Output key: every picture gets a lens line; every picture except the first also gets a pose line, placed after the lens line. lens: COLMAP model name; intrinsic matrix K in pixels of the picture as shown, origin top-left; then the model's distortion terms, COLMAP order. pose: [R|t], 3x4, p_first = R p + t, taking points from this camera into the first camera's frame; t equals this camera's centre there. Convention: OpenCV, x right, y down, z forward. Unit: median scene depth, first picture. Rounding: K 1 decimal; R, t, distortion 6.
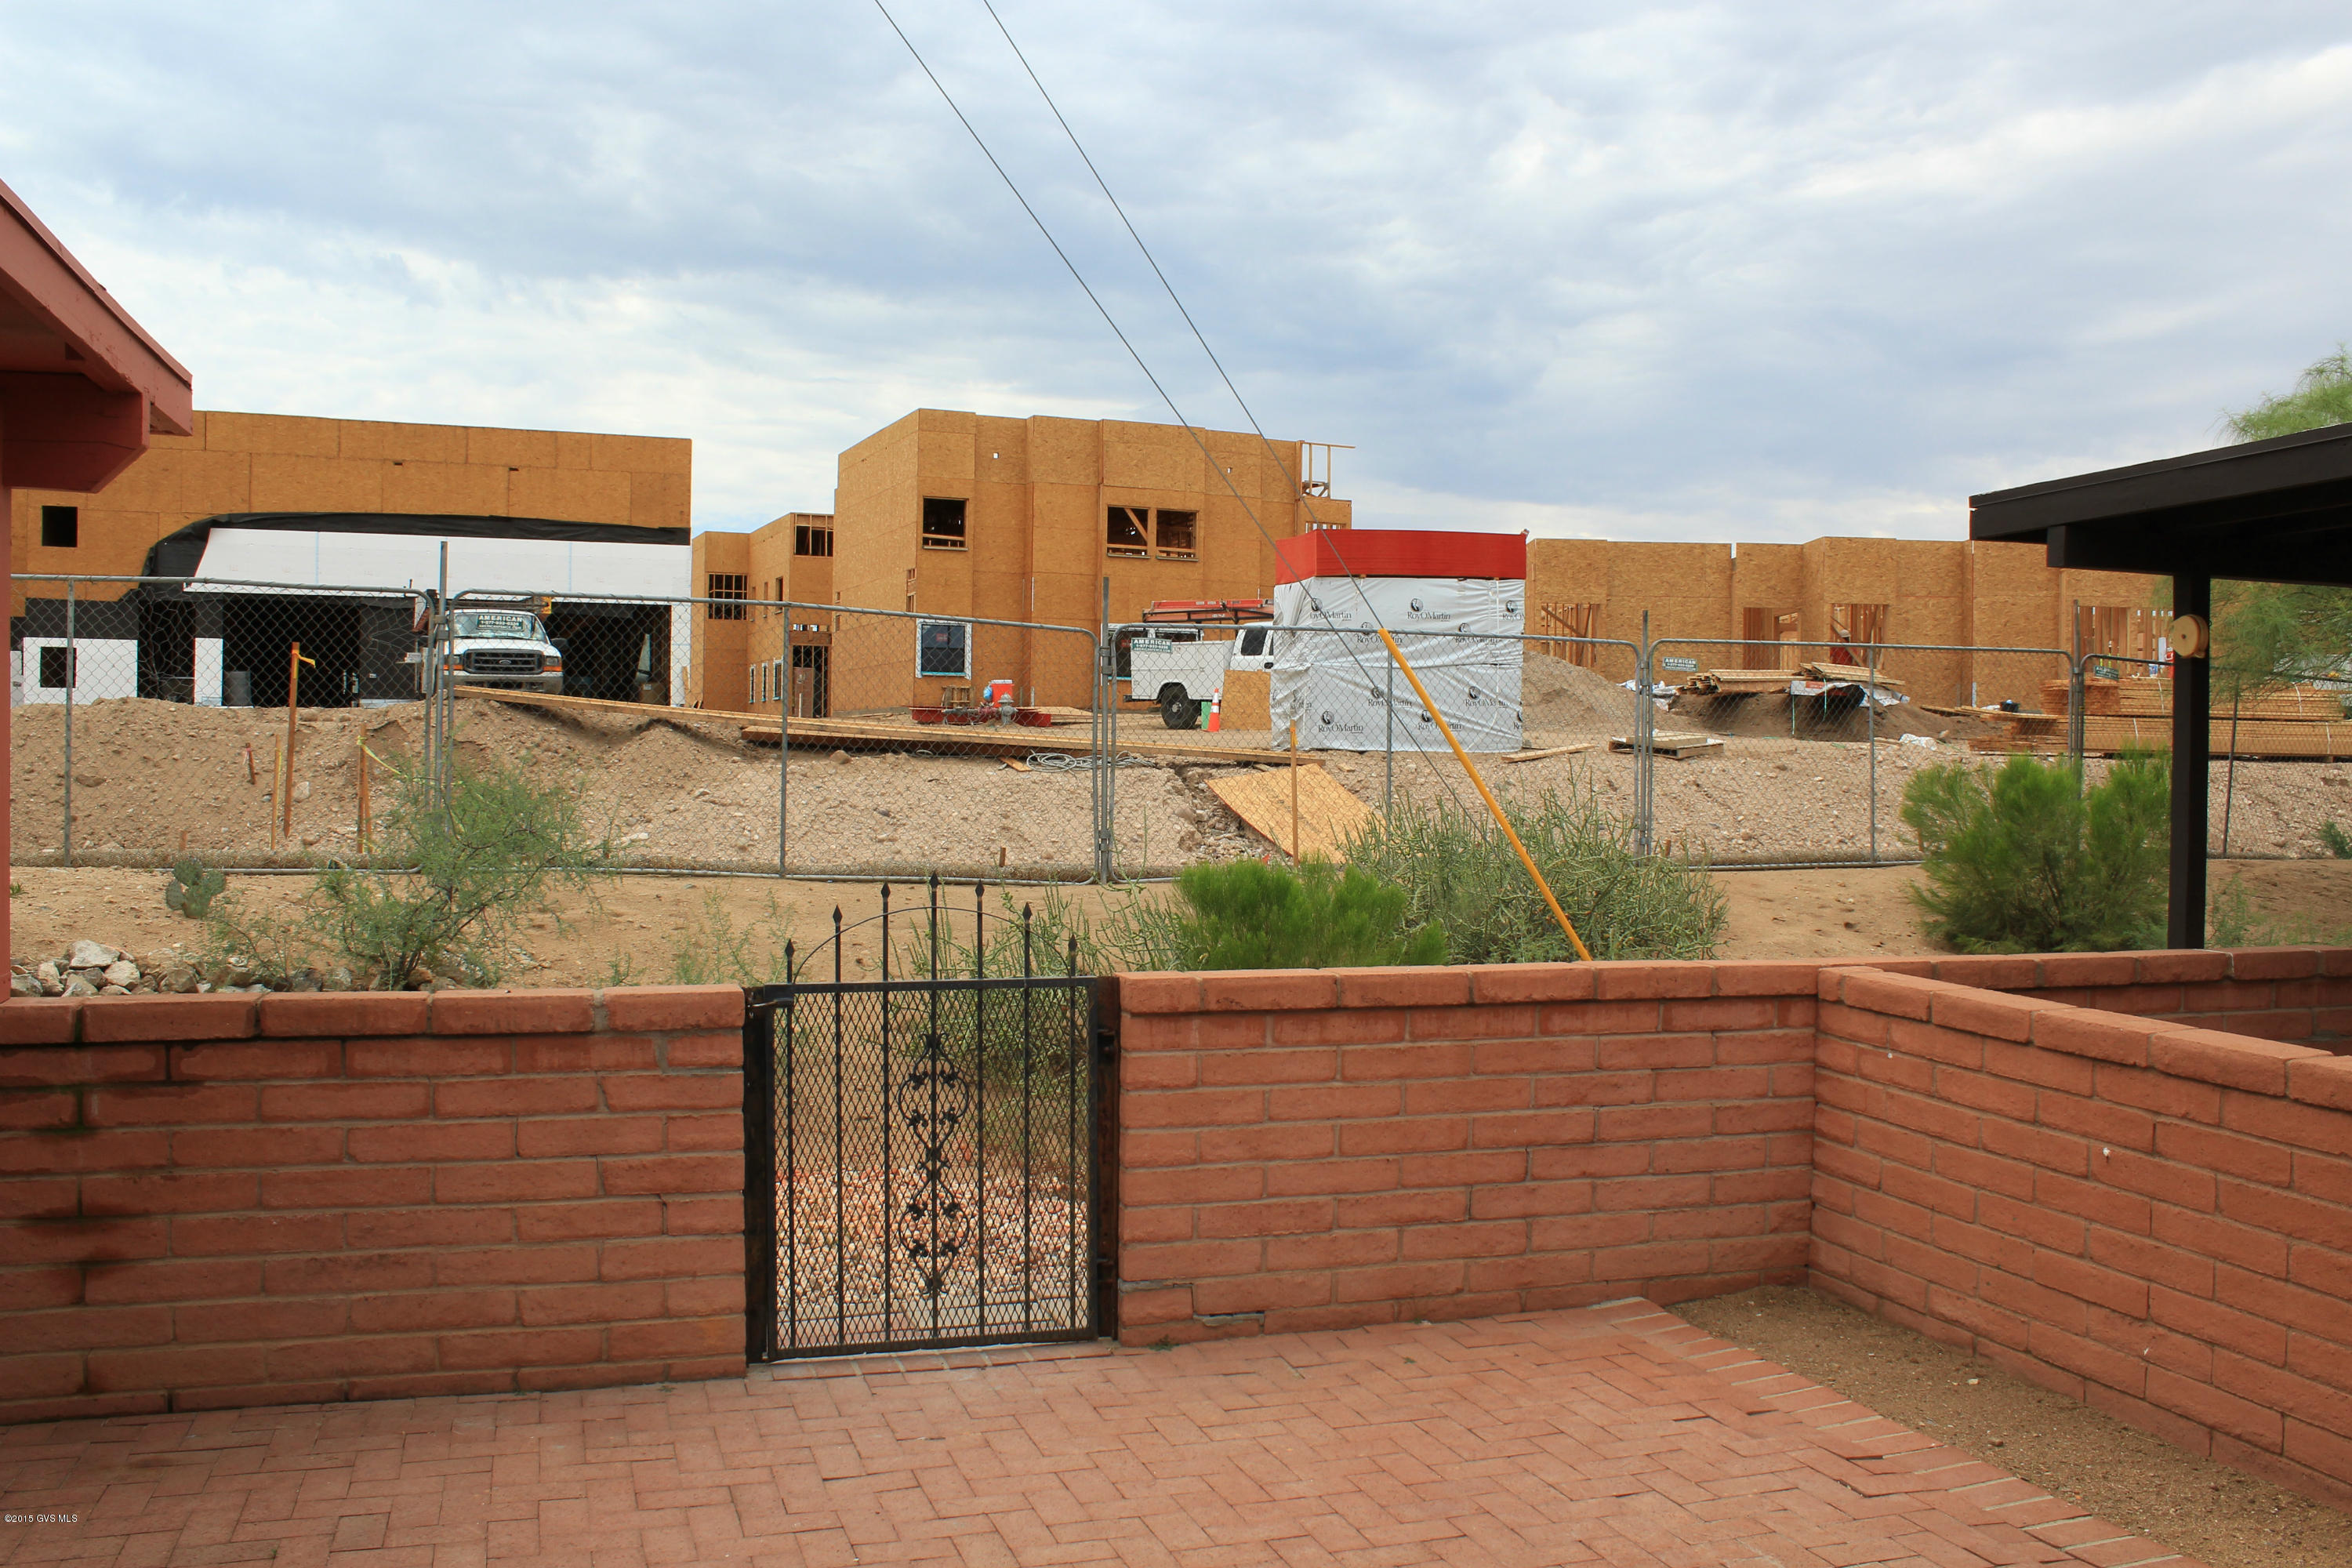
lens RADIAL K [[1983.6, 0, 1176.0], [0, 1983.6, 784.0], [0, 0, 1]] dist [-0.186966, 0.175684]
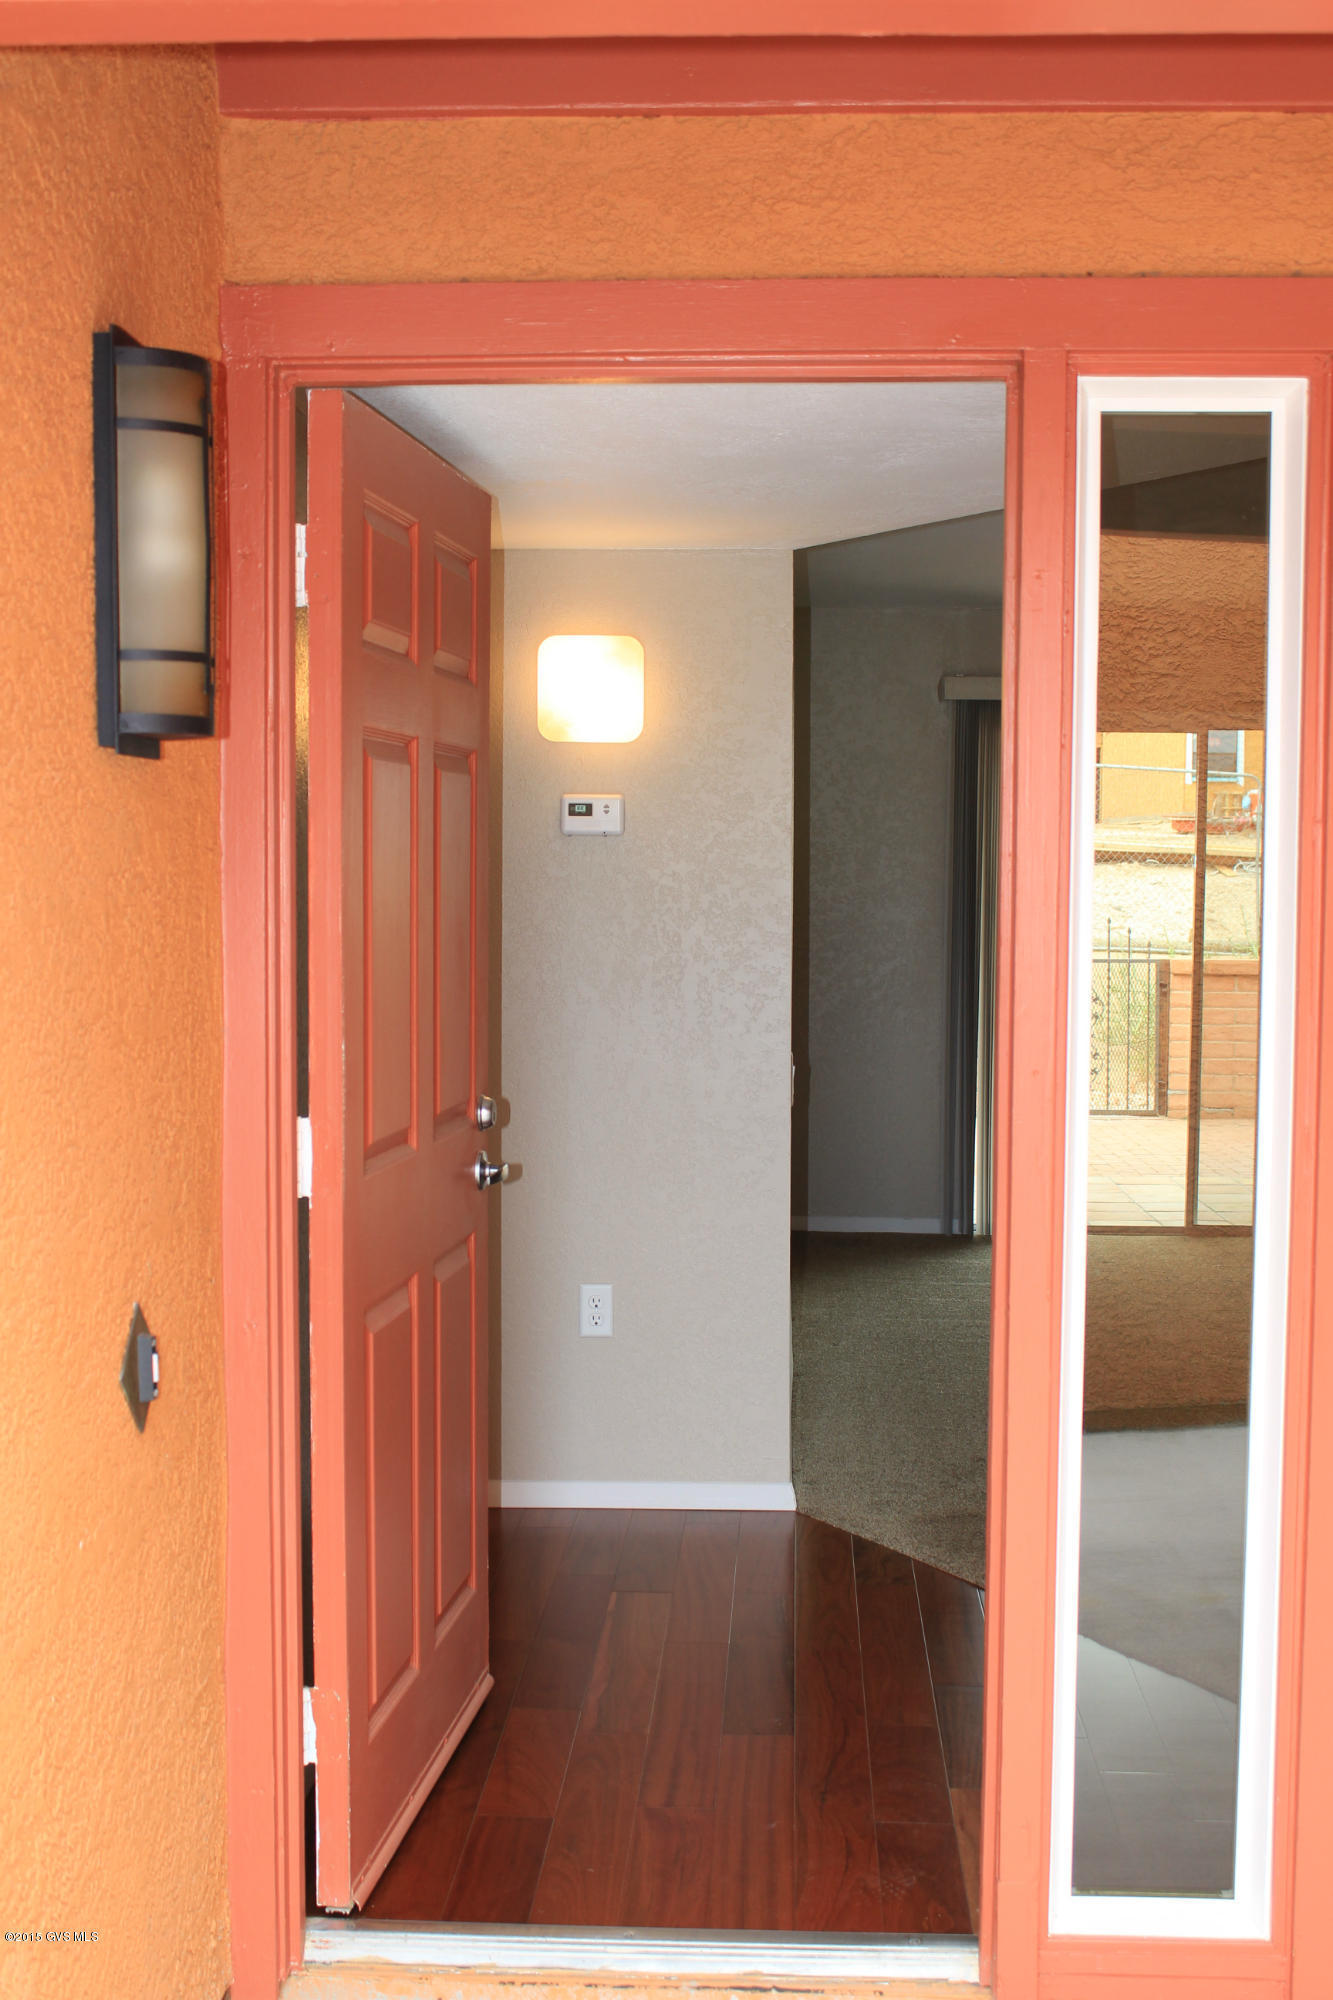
lens RADIAL K [[2359.5, 0, 666.5], [0, 2359.5, 1000.0], [0, 0, 1]] dist [0.003584, 0.001770]
pose [[0.935544, 0.014432, -0.352915, 0.395252], [0.000800, 0.999076, 0.042976, 0.024903], [0.353209, -0.040488, 0.934668, -1.796985]]
